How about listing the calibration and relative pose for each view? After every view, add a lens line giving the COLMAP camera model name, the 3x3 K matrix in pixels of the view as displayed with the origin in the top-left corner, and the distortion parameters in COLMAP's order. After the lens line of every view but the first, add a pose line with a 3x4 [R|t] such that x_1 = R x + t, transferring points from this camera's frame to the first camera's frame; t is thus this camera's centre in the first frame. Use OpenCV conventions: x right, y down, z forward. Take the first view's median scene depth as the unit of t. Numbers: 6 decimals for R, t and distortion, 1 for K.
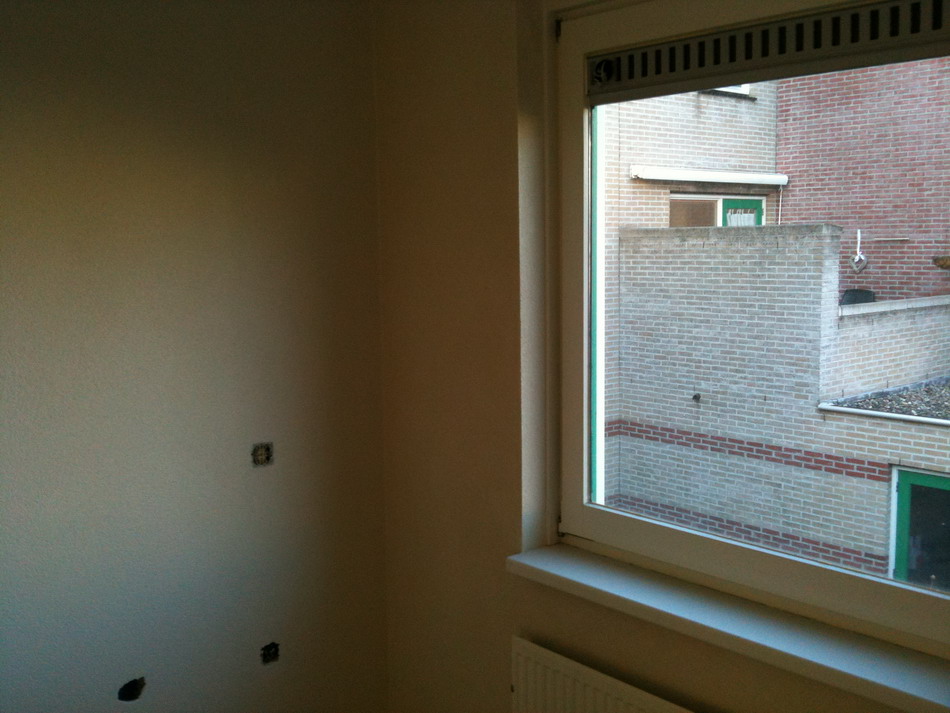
lens RADIAL K [[1025.4, 0, 474.9], [0, 1025.4, 350.6], [0, 0, 1]] dist [-0.016939, 0.000000]
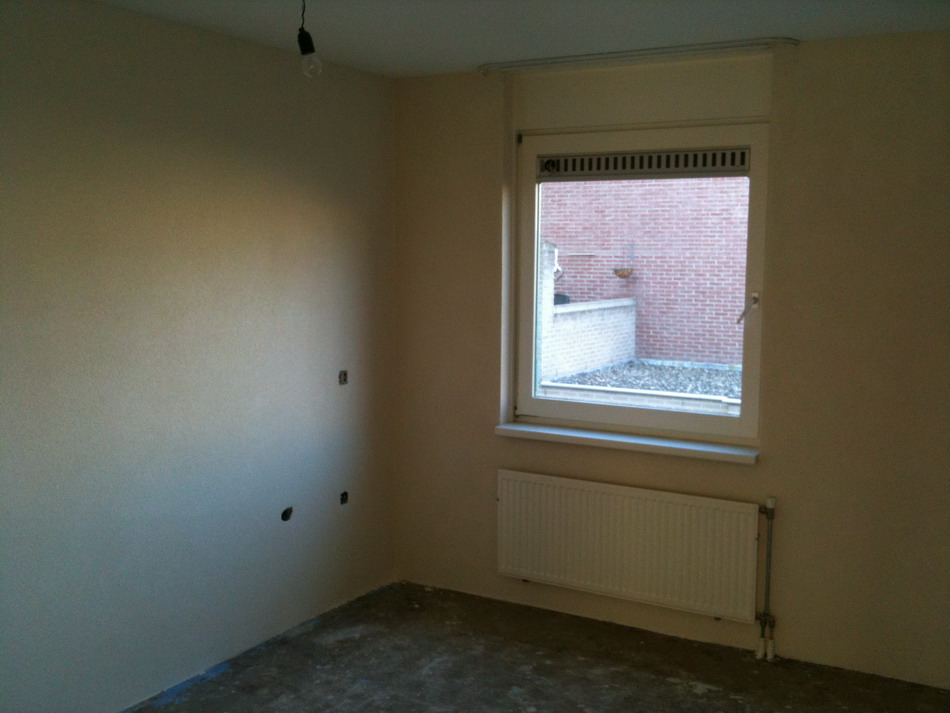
lens RADIAL K [[994.9, 0, 474.7], [0, 994.9, 361.5], [0, 0, 1]] dist [0.077186, 0.000000]
pose [[0.949648, -0.015072, 0.312957, -0.119615], [0.013717, 0.999885, 0.006529, 0.015593], [-0.313019, -0.001908, 0.949745, -0.145432]]
